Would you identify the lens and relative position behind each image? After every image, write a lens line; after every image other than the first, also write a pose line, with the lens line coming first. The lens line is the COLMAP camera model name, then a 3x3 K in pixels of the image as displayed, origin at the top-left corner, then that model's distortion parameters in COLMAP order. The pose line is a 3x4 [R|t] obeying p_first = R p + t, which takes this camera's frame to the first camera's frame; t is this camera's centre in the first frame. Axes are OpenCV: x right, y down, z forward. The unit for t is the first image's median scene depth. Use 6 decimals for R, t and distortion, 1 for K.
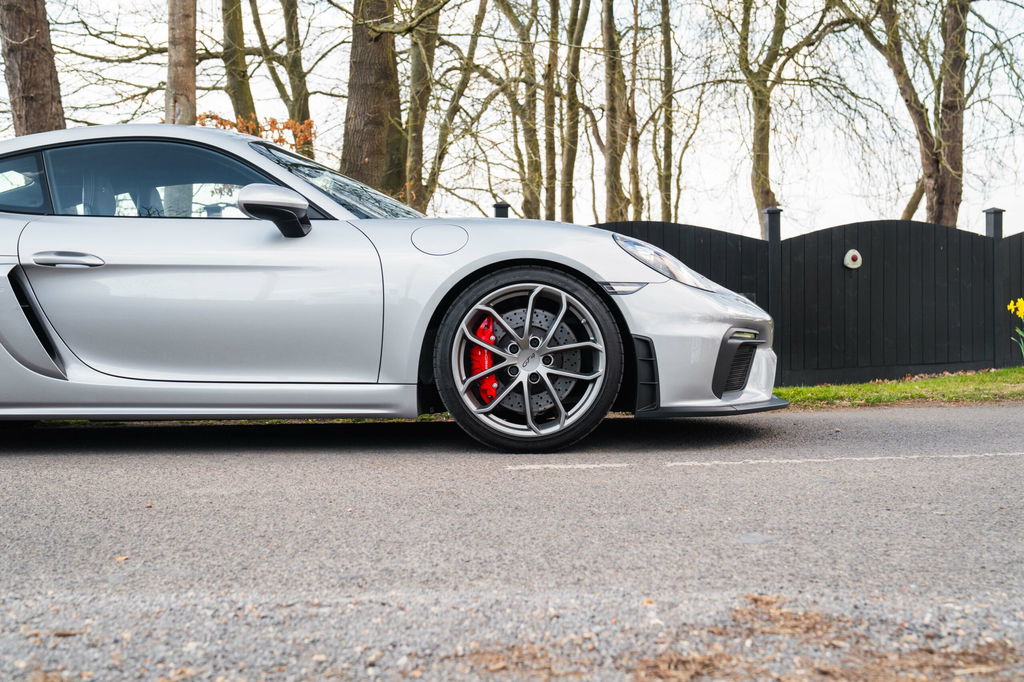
lens RADIAL K [[1363.8, 0, 512.5], [0, 1363.8, 343.8], [0, 0, 1]] dist [0.019318, 0.000000]
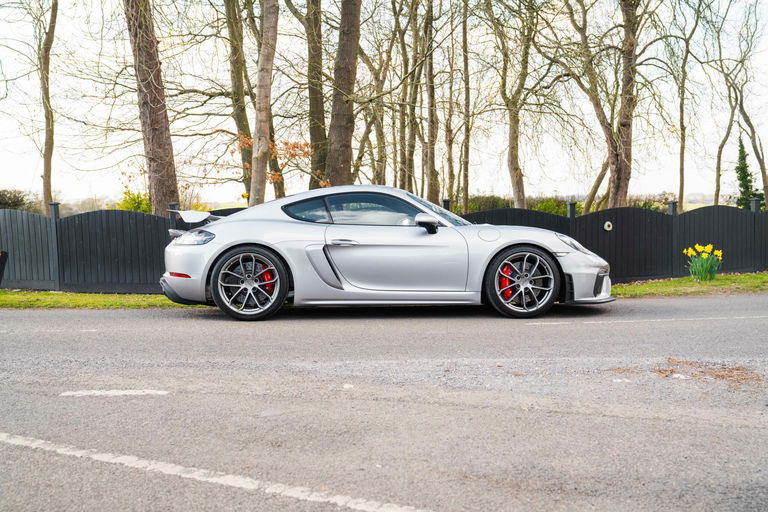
lens RADIAL K [[859.0, 0, 382.7], [0, 859.0, 259.5], [0, 0, 1]] dist [0.000002, 0.000000]
pose [[0.998300, 0.002542, 0.058229, -0.323554], [-0.003172, 0.999937, 0.010738, -0.044177], [-0.058198, -0.010905, 0.998246, -0.557886]]
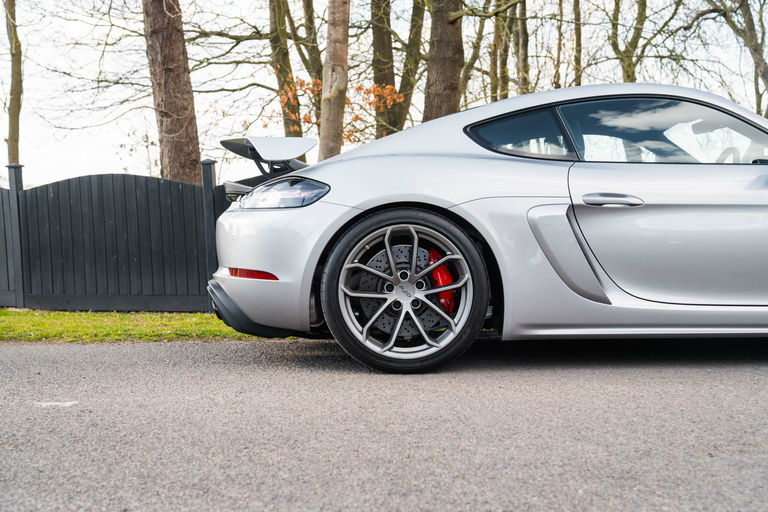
lens RADIAL K [[1020.2, 0, 384.4], [0, 1020.2, 253.4], [0, 0, 1]] dist [0.002557, 0.000000]
pose [[0.999824, -0.004467, 0.018211, -0.497845], [0.004508, 0.999987, -0.002191, -0.014286], [-0.018201, 0.002273, 0.999832, 0.129111]]
